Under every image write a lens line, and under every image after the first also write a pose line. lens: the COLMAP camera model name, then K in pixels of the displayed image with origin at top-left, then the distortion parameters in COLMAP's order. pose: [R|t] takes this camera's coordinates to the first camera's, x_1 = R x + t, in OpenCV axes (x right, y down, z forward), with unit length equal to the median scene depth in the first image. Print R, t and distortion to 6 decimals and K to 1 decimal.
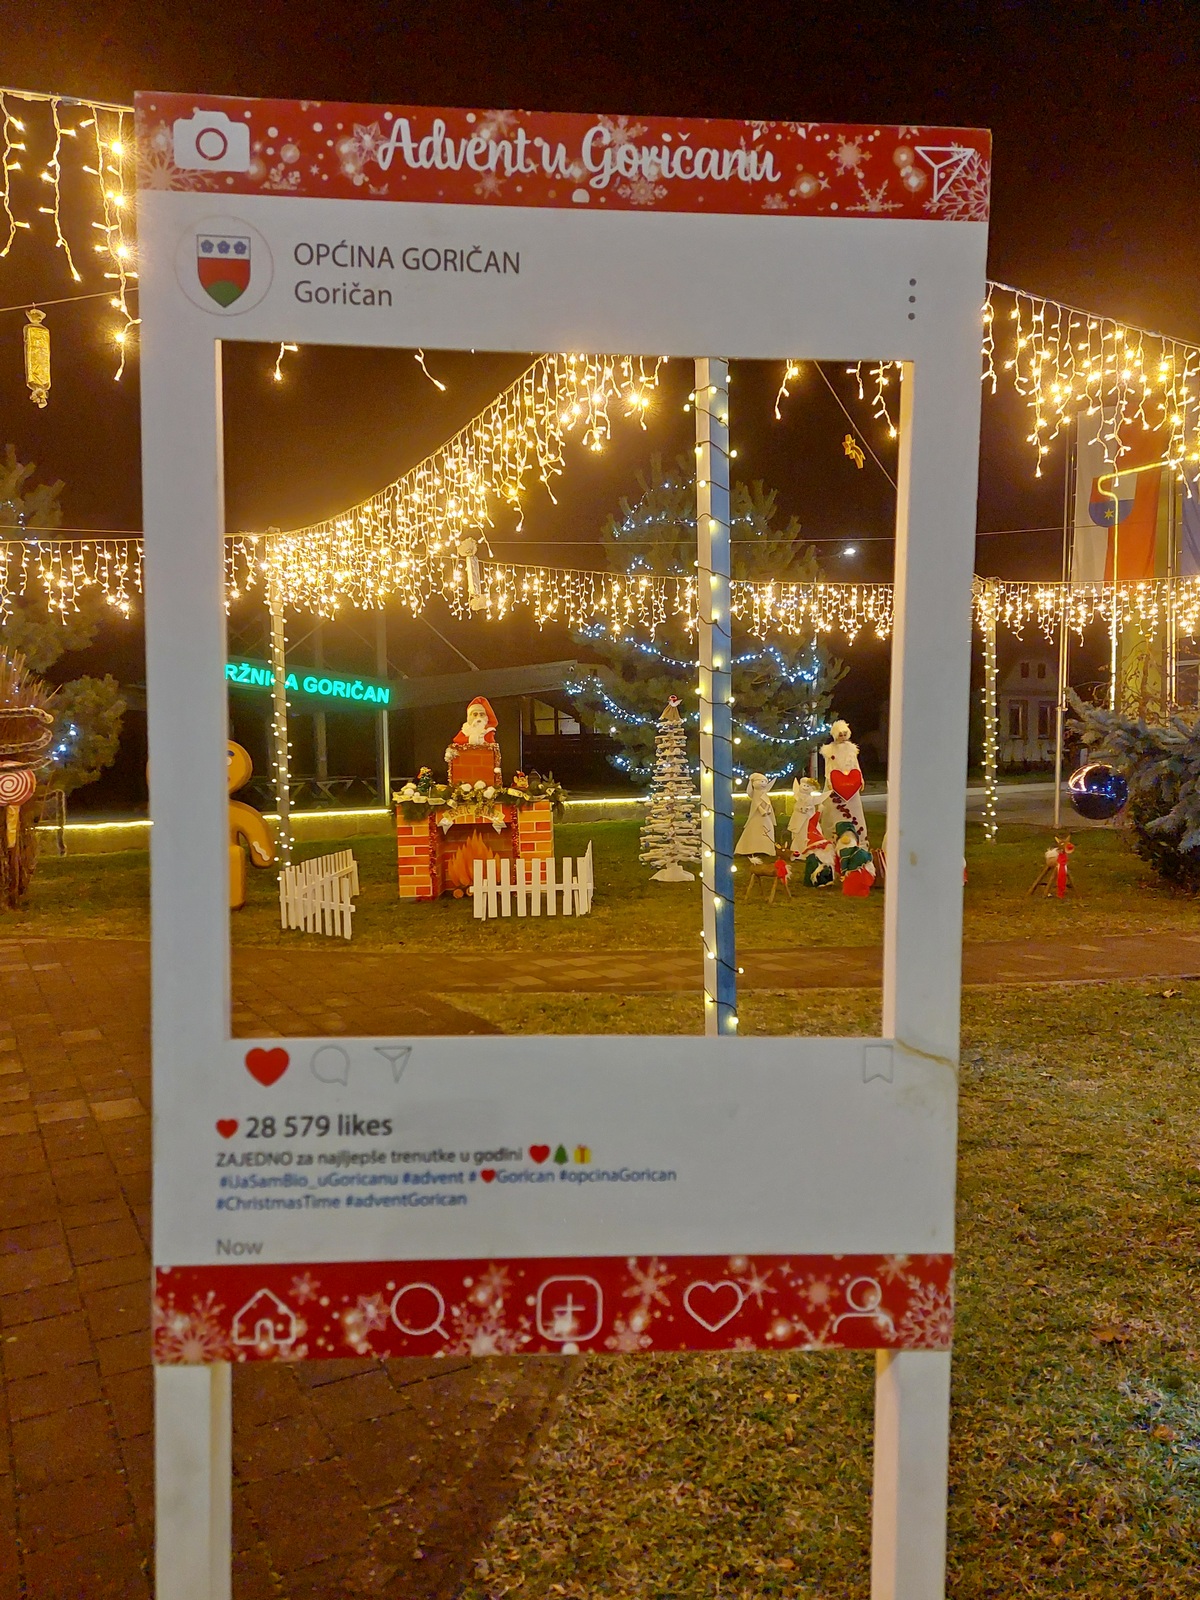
lens RADIAL K [[1140.7, 0, 595.1], [0, 1140.7, 796.7], [0, 0, 1]] dist [0.073574, -0.079372]
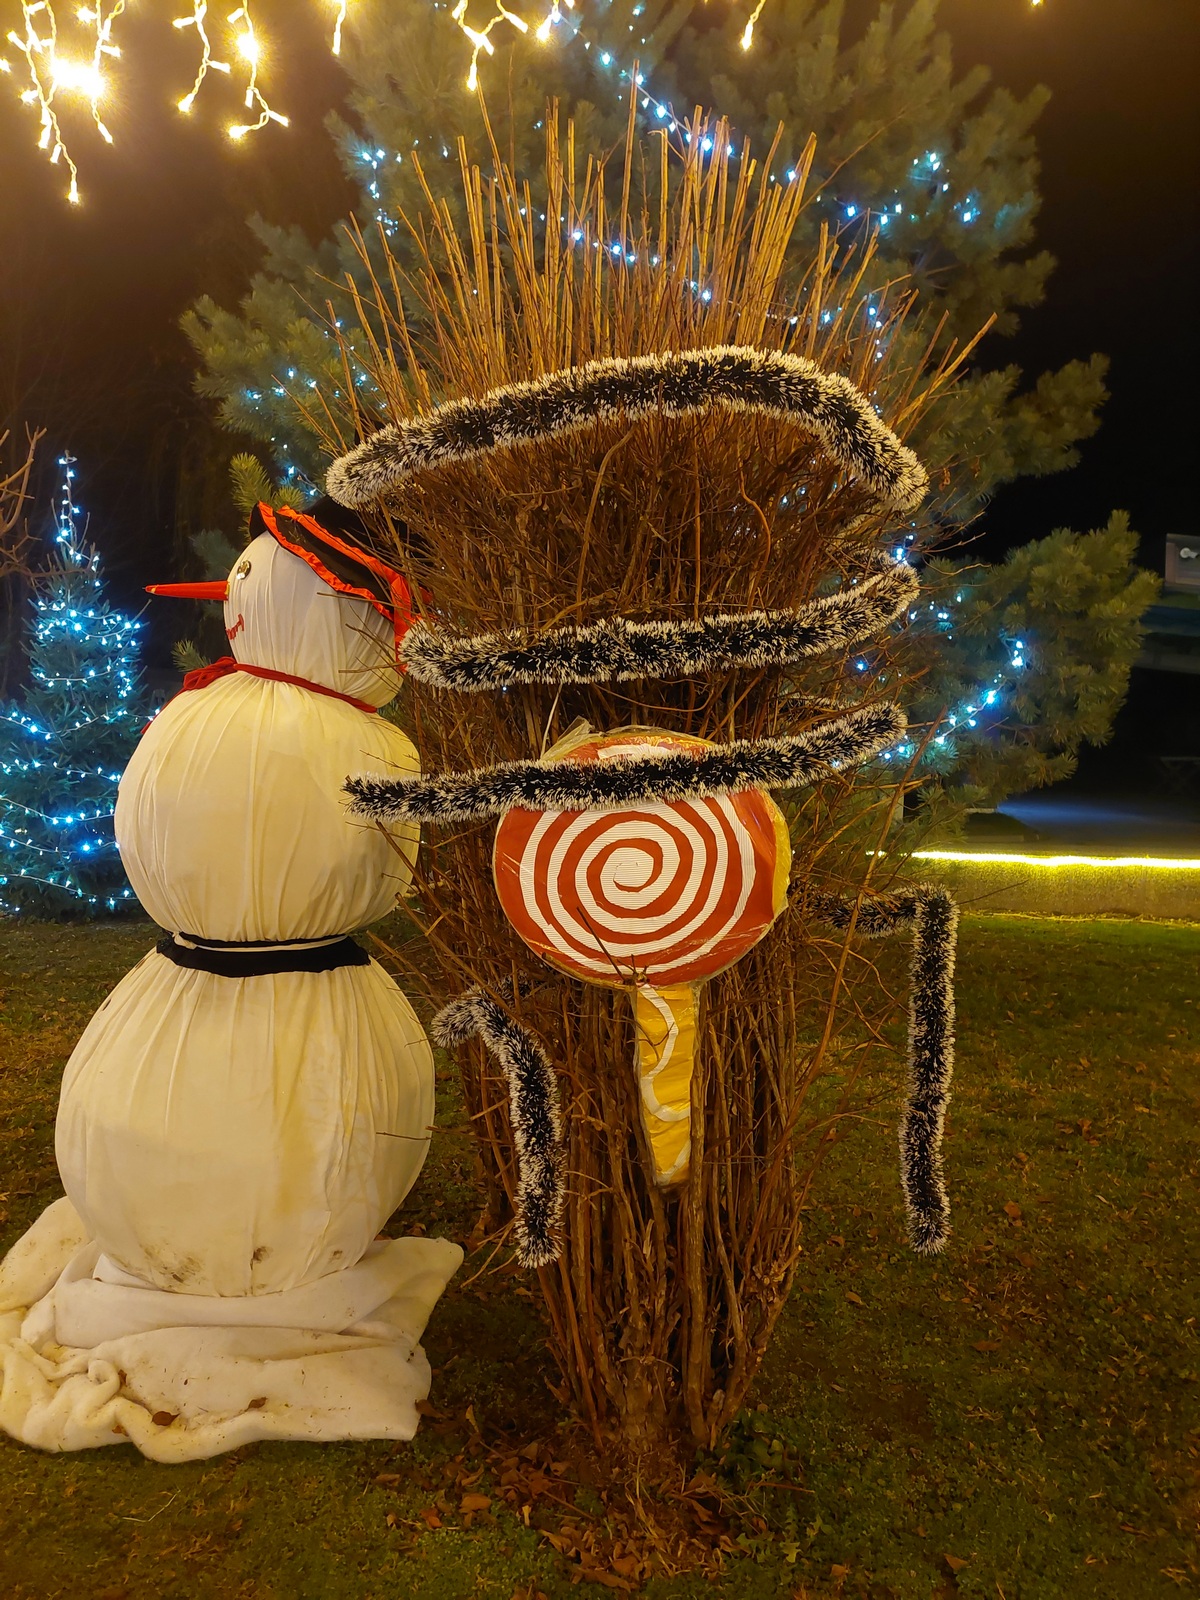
lens RADIAL K [[1140.7, 0, 595.1], [0, 1140.7, 796.7], [0, 0, 1]] dist [0.073574, -0.079372]
pose [[0.715093, 0.073264, -0.695179, -0.275911], [-0.053696, 0.997311, 0.049871, -0.019728], [0.696964, 0.001666, 0.717104, 0.609041]]
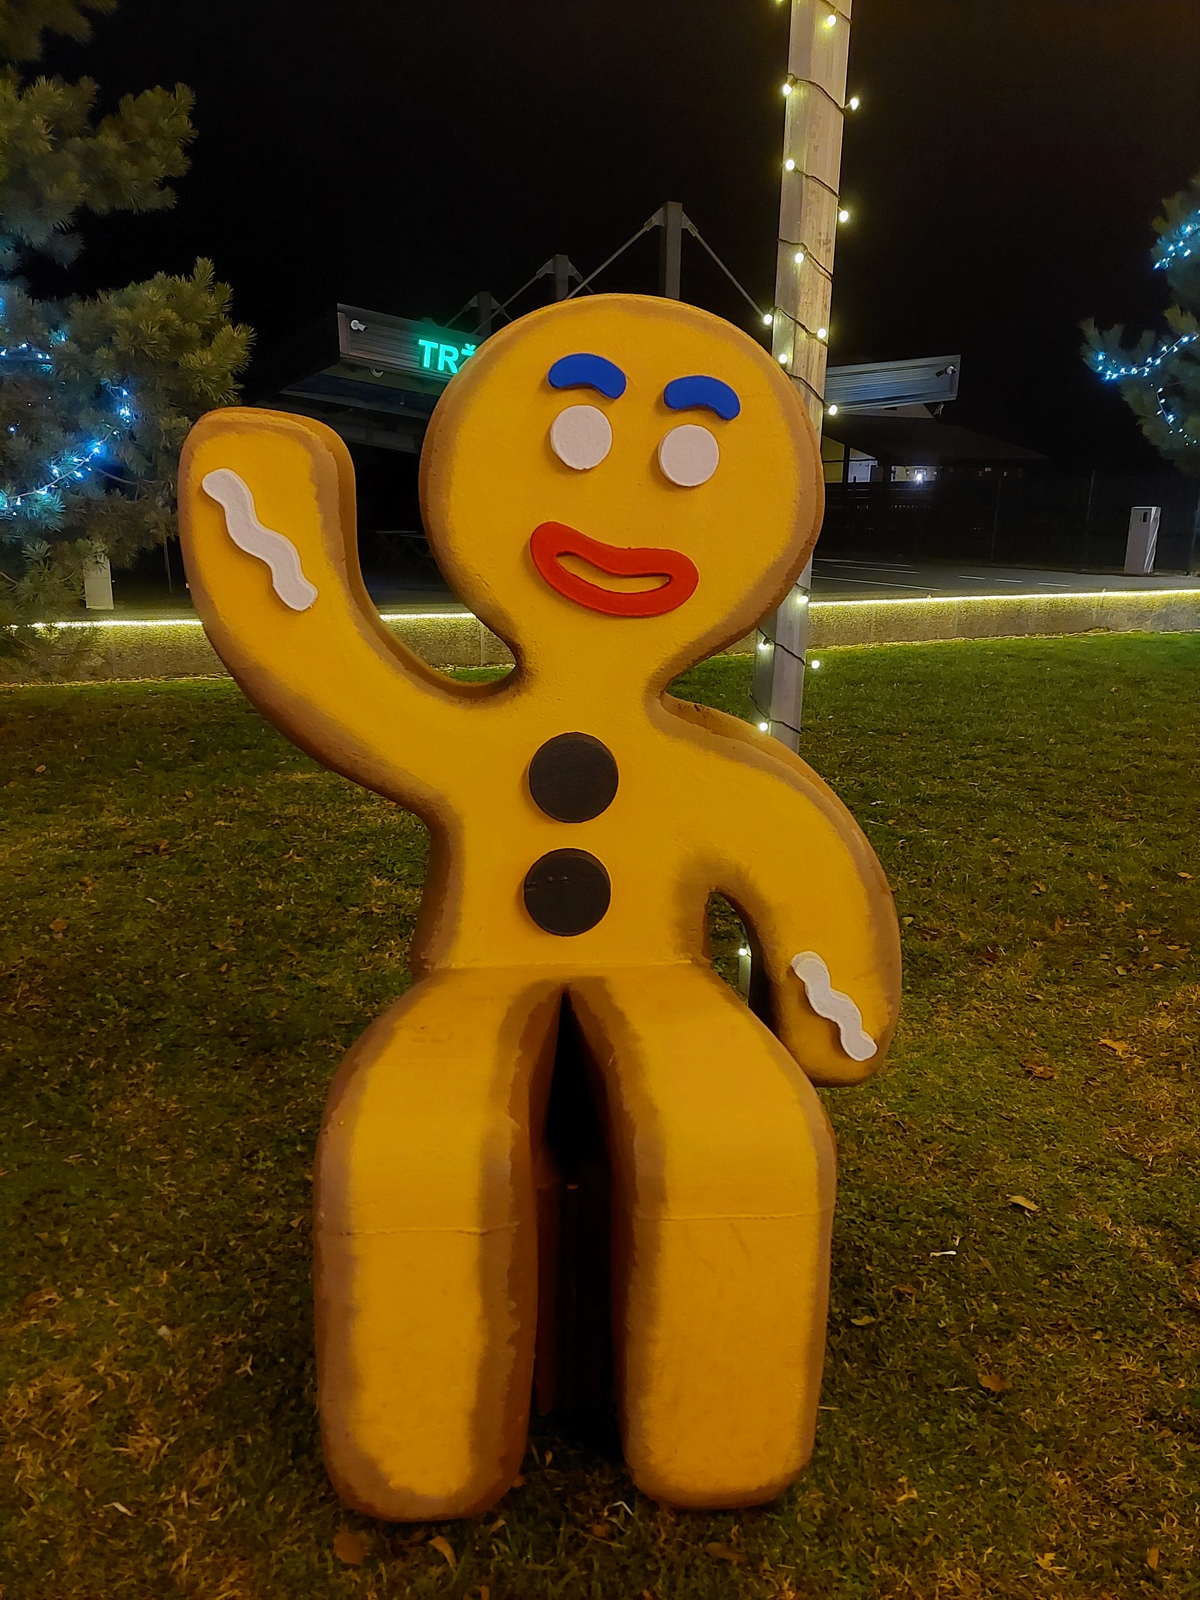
lens RADIAL K [[1140.7, 0, 595.1], [0, 1140.7, 796.7], [0, 0, 1]] dist [0.073574, -0.079372]
pose [[0.986939, 0.068842, -0.145645, -0.224606], [-0.037637, 0.977607, 0.207044, -0.013450], [0.156637, -0.198858, 0.967430, 0.616022]]
